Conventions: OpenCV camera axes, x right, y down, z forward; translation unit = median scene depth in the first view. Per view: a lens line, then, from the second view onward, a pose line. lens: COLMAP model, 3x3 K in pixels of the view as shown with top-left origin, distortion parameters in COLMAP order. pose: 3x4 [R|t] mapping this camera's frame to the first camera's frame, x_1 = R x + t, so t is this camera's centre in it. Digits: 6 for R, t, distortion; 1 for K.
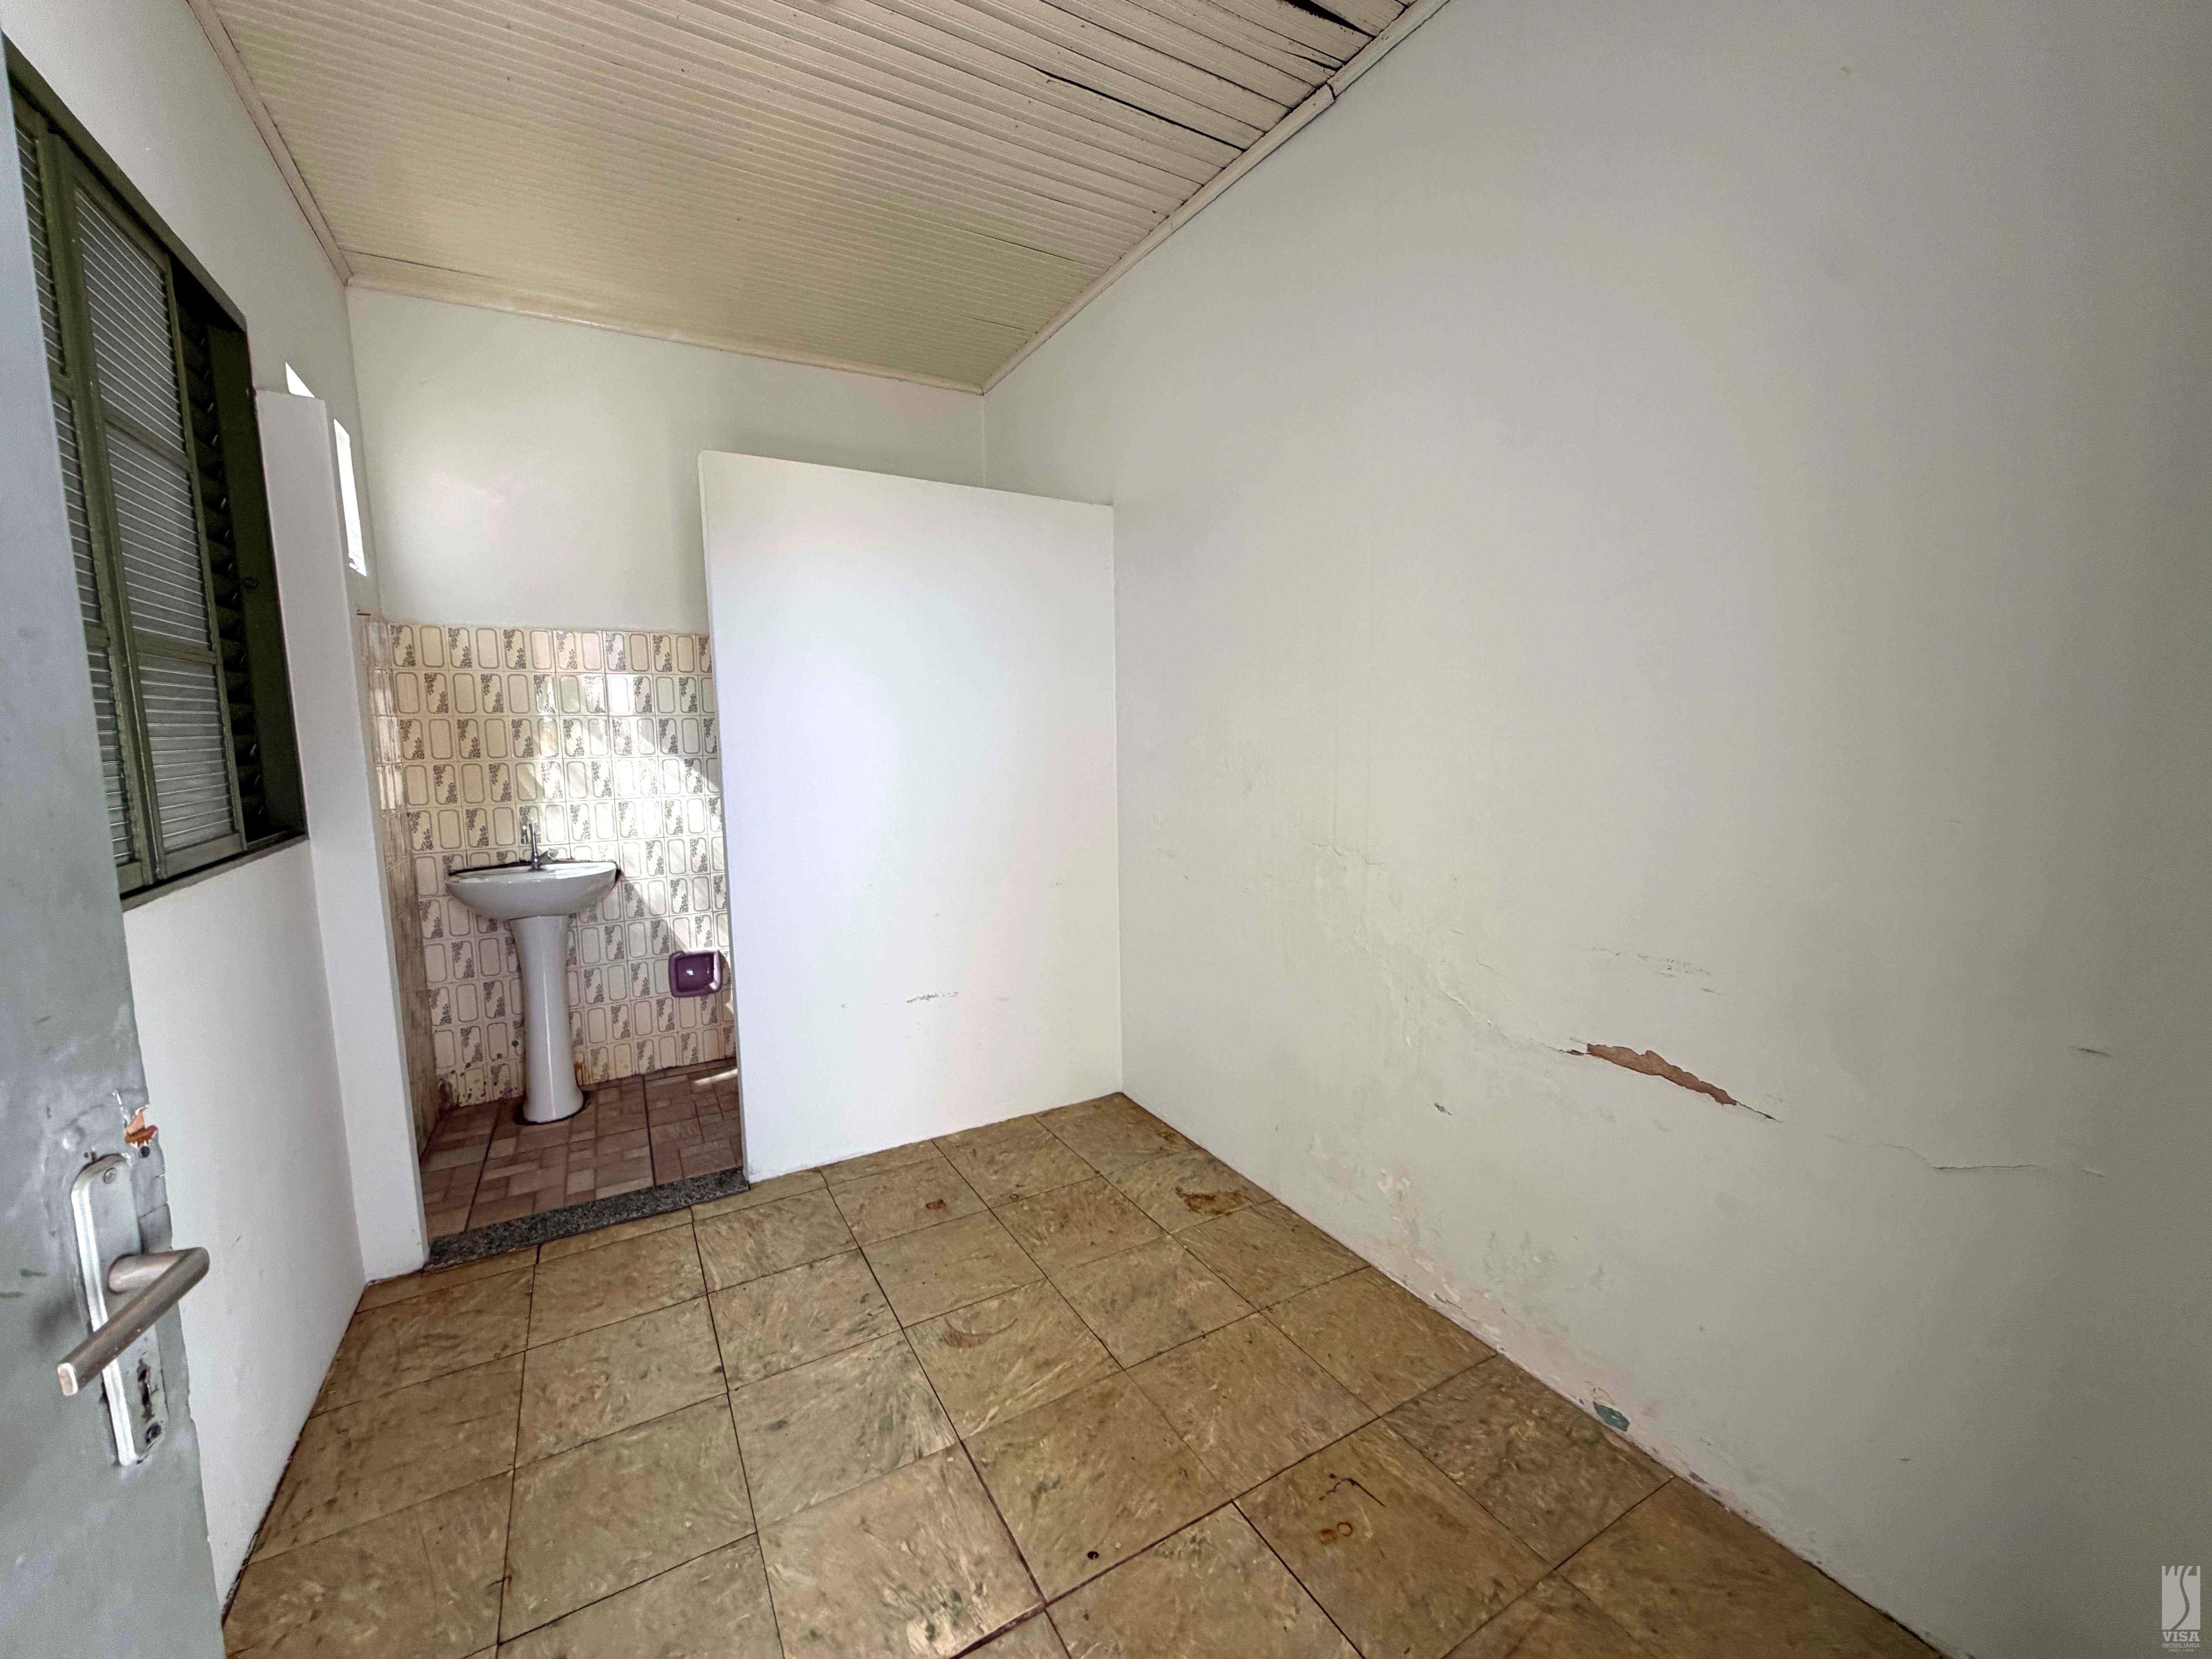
lens RADIAL K [[878.3, 0, 1106.0], [0, 878.3, 829.5], [0, 0, 1]] dist [-0.000762, 0.000457]
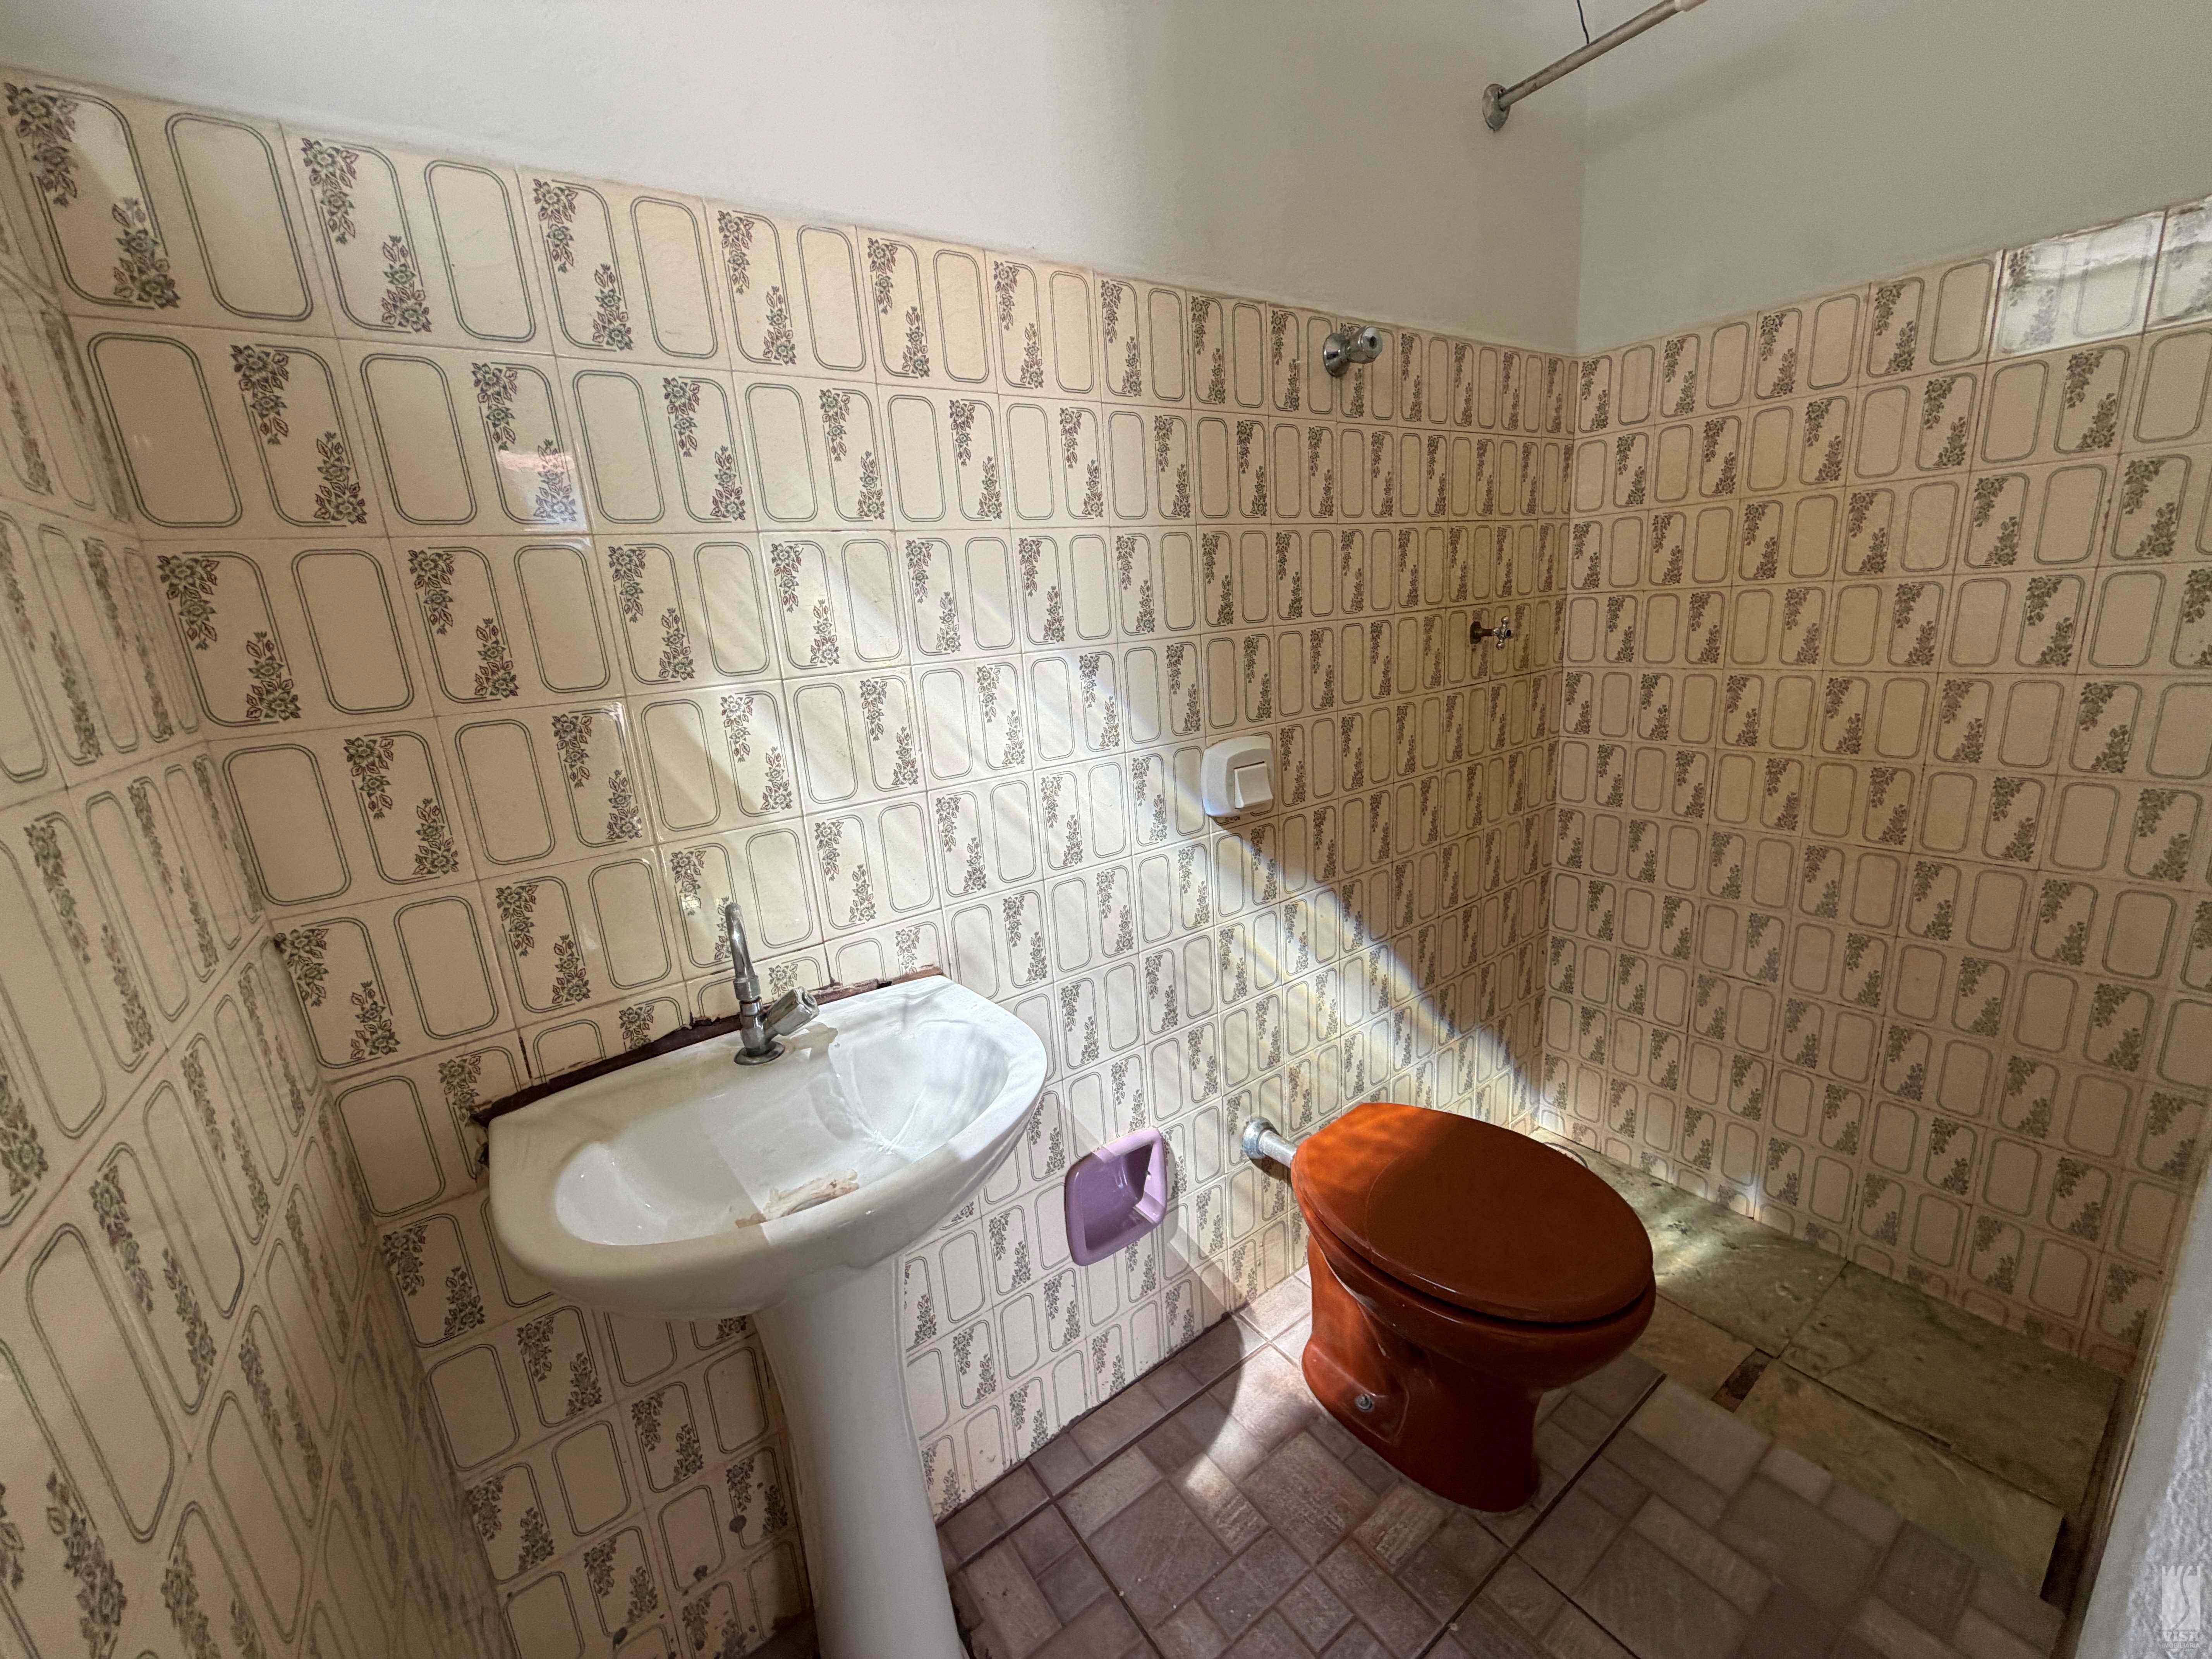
lens RADIAL K [[878.3, 0, 1106.0], [0, 878.3, 829.5], [0, 0, 1]] dist [-0.000762, 0.000457]
pose [[0.993511, -0.083720, 0.076979, -0.526720], [0.072974, 0.988407, 0.133143, -0.060205], [-0.087234, -0.126661, 0.988103, 0.673257]]
